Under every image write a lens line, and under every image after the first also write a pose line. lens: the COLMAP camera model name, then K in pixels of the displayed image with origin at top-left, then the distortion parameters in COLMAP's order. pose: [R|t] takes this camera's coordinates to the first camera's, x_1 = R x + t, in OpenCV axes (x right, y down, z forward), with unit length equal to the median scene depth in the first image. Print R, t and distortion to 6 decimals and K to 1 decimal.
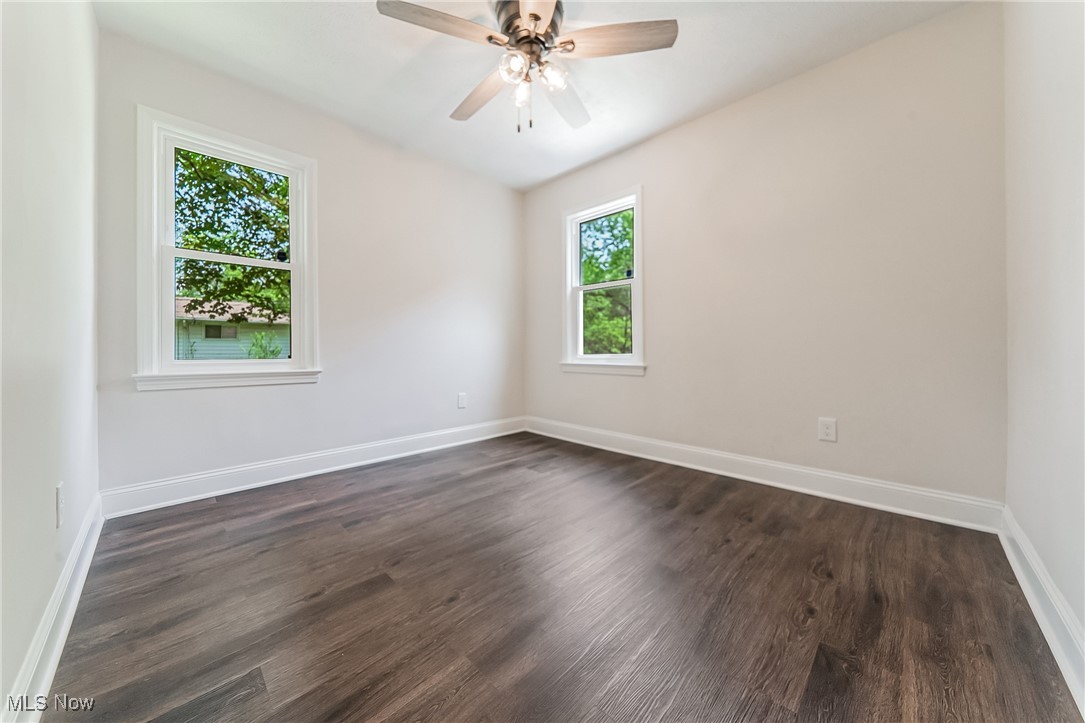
lens RADIAL K [[380.7, 0, 544.3], [0, 380.7, 354.0], [0, 0, 1]] dist [-0.004682, -0.000174]
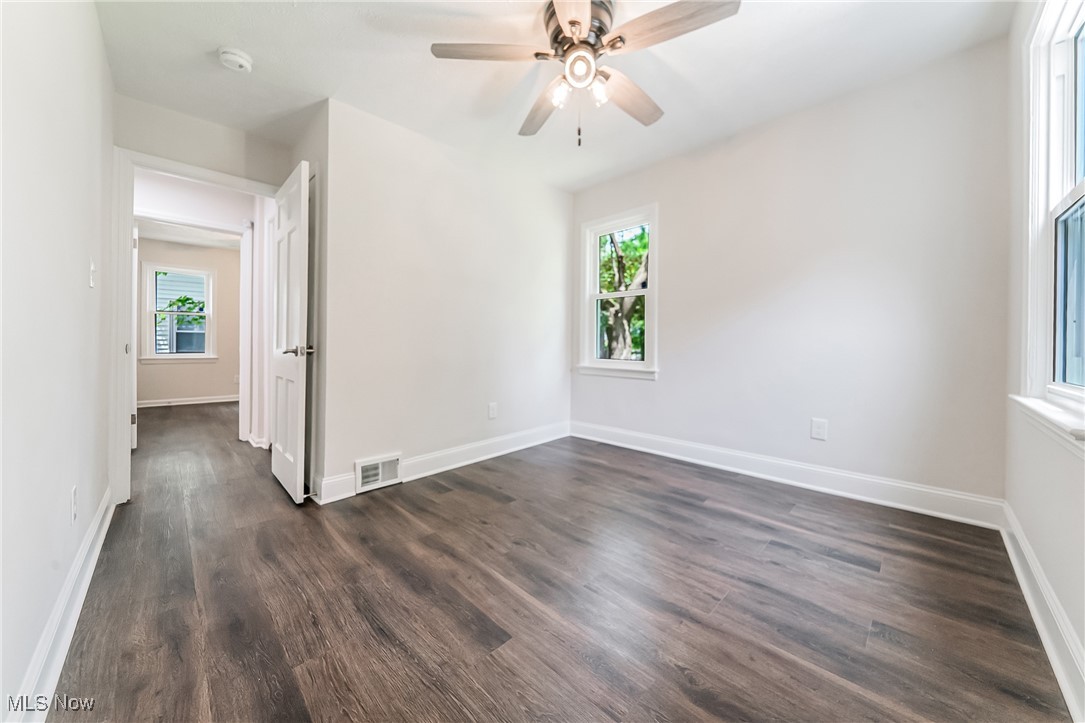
lens RADIAL K [[380.7, 0, 538.5], [0, 380.7, 345.8], [0, 0, 1]] dist [-0.004682, -0.000174]
pose [[-0.026764, 0.006020, -0.999624, 0.852149], [-0.010620, 0.999924, 0.006306, -0.054019], [0.999585, 0.010785, -0.026698, 0.830457]]
